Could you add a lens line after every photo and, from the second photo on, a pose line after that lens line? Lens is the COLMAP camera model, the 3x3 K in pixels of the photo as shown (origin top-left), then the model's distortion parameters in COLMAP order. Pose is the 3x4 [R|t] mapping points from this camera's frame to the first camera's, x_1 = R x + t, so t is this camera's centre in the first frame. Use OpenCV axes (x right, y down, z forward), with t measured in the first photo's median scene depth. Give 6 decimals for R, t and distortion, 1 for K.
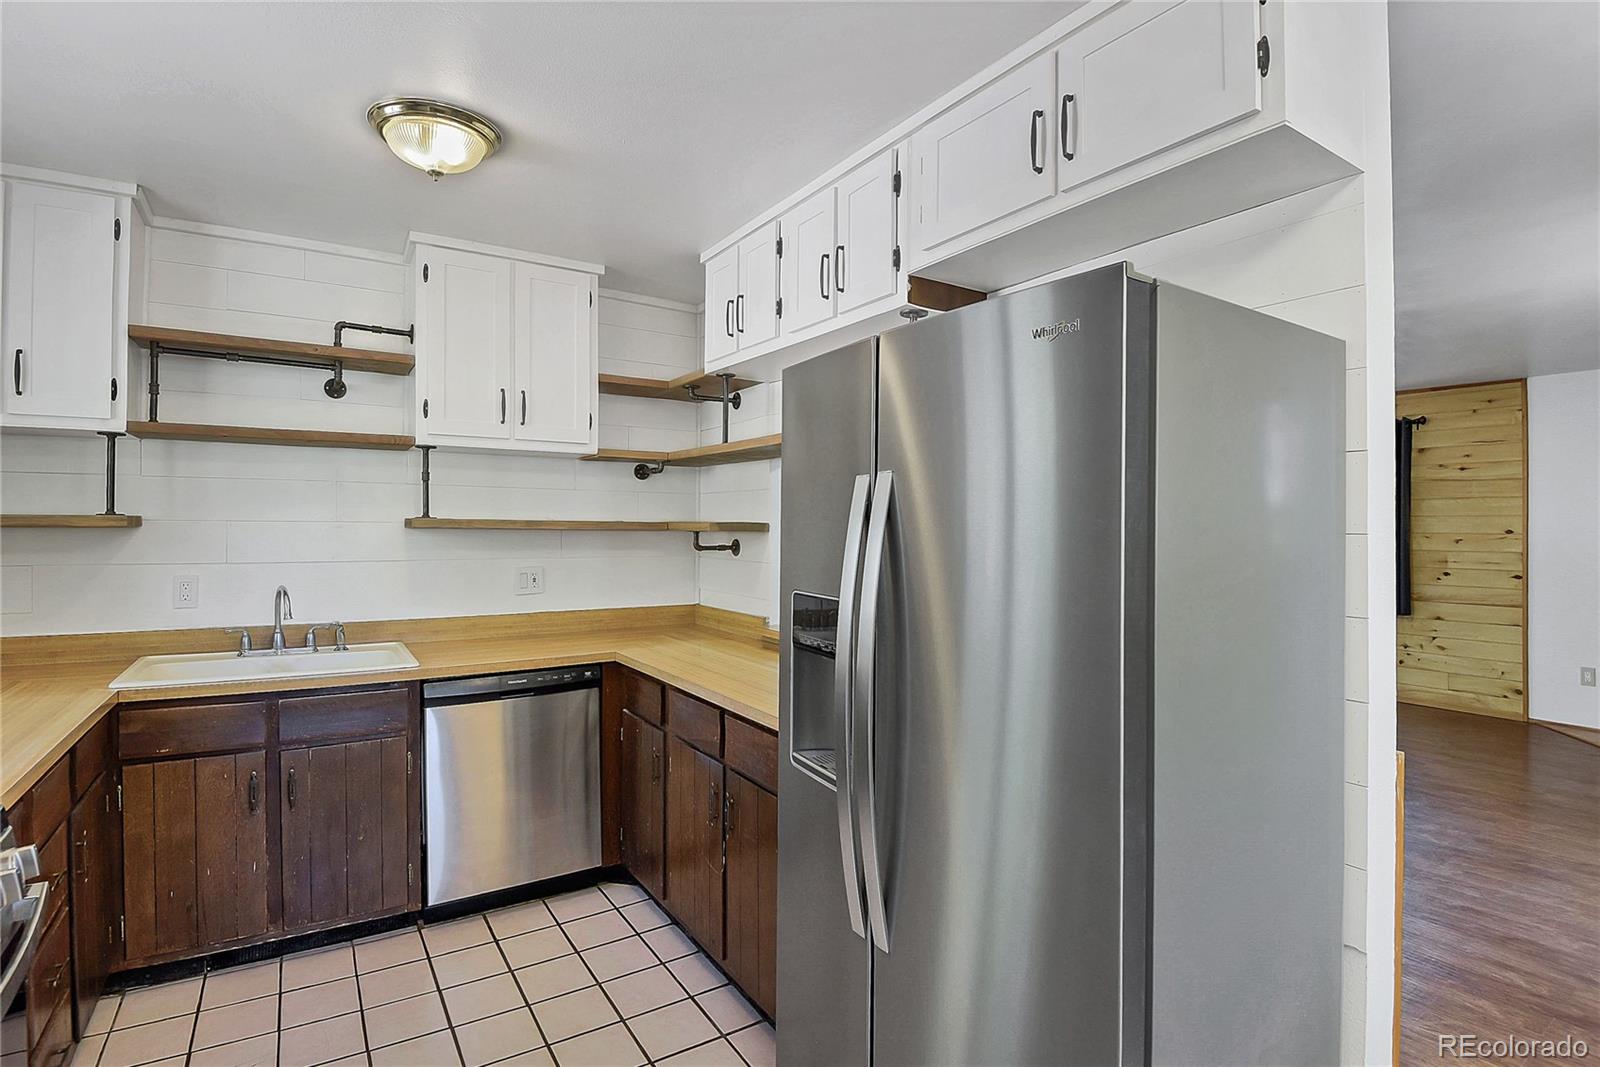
lens RADIAL K [[764.6, 0, 804.8], [0, 764.6, 515.9], [0, 0, 1]] dist [-0.019682, -0.013883]
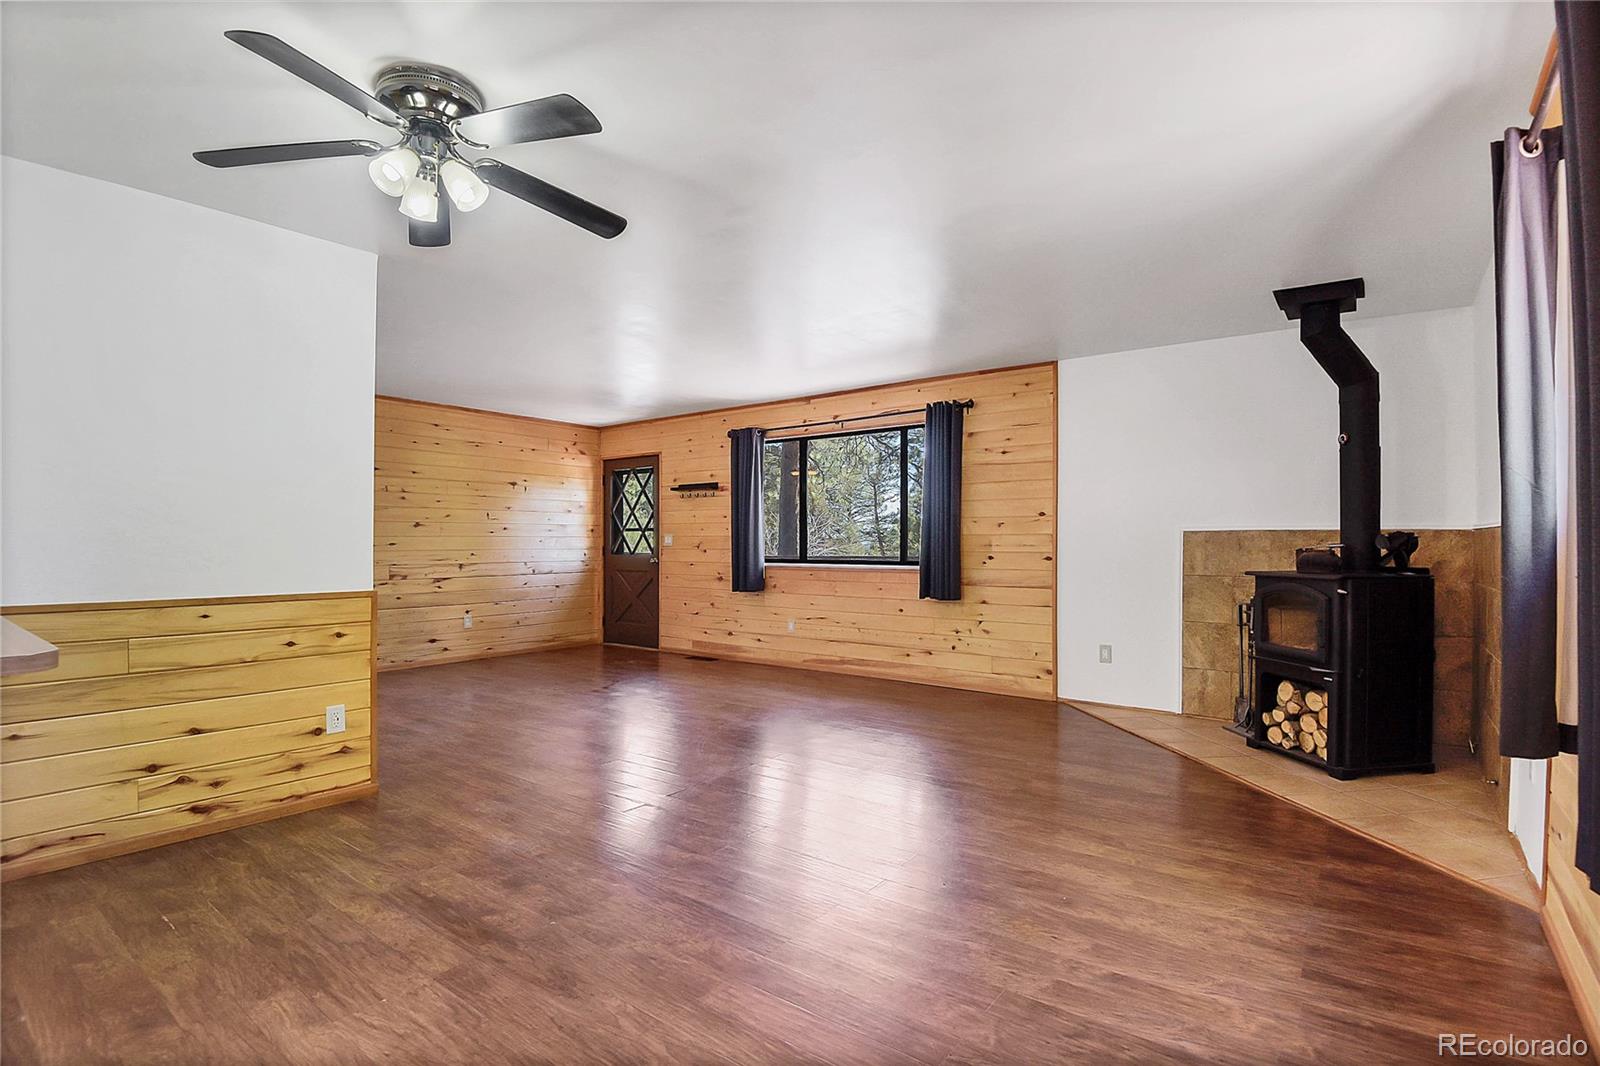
lens RADIAL K [[764.6, 0, 772.0], [0, 764.6, 541.5], [0, 0, 1]] dist [-0.019682, -0.013883]
pose [[0.946824, -0.006677, 0.321683, 0.270053], [0.002112, 0.999892, 0.014536, 0.043167], [-0.321745, -0.013083, 0.946736, 0.137461]]
